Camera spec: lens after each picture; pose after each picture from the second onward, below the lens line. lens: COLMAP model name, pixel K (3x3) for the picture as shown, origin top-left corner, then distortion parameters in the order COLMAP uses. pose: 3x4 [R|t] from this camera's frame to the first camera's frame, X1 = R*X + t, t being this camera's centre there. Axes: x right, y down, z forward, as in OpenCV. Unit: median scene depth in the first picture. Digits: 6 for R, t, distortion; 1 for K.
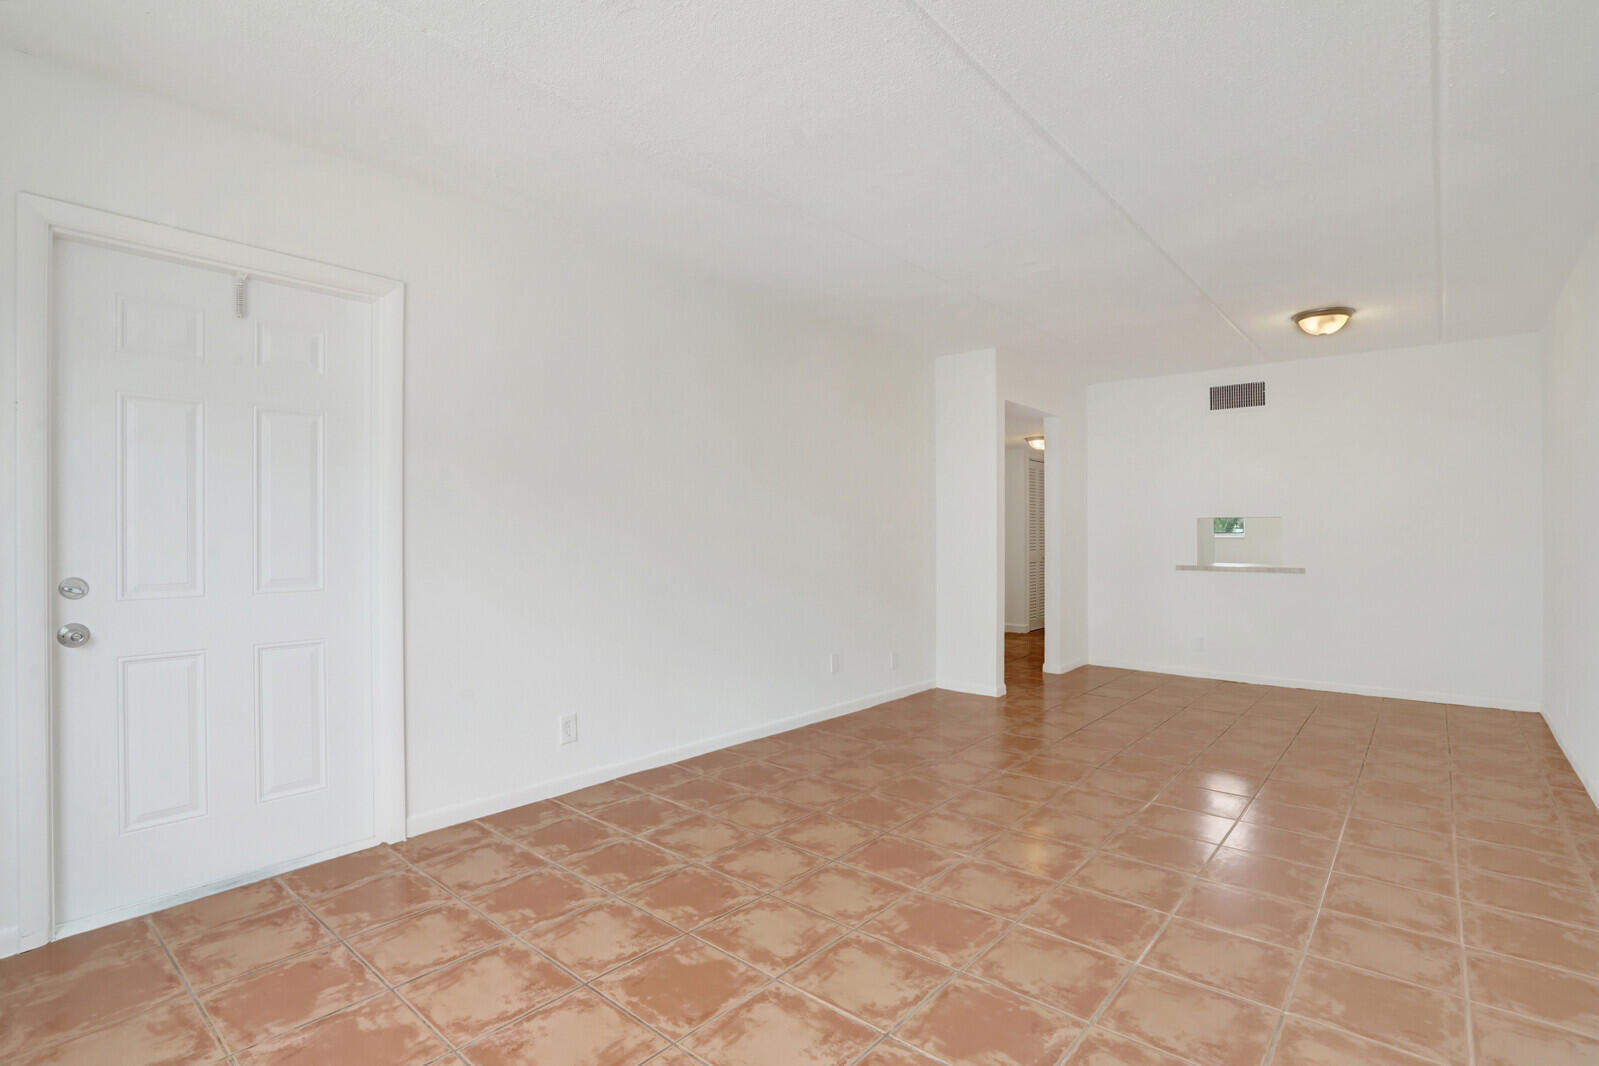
lens RADIAL K [[760.1, 0, 789.5], [0, 760.1, 535.5], [0, 0, 1]] dist [-0.062877, 0.024748]
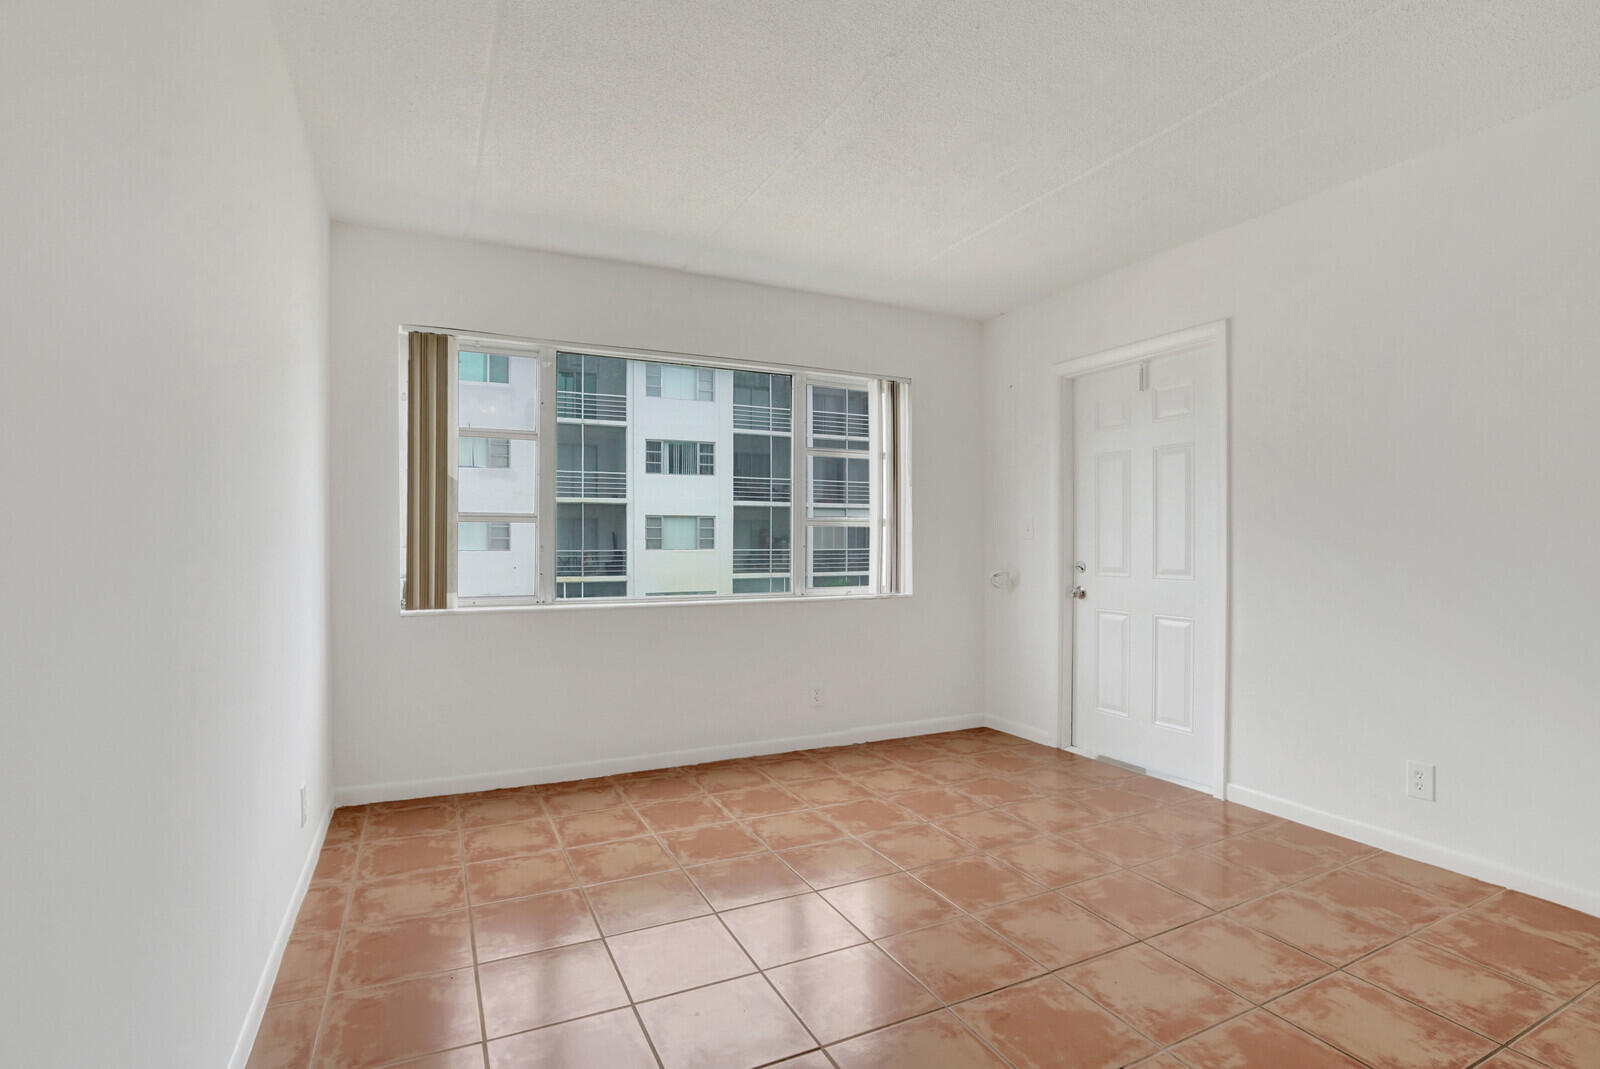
lens RADIAL K [[760.6, 0, 790.0], [0, 760.6, 537.0], [0, 0, 1]] dist [-0.062877, 0.024748]
pose [[-0.395409, -0.004537, -0.918494, 0.915563], [0.003351, 0.999974, -0.006382, 0.005015], [0.918499, -0.005601, -0.395384, 0.941842]]
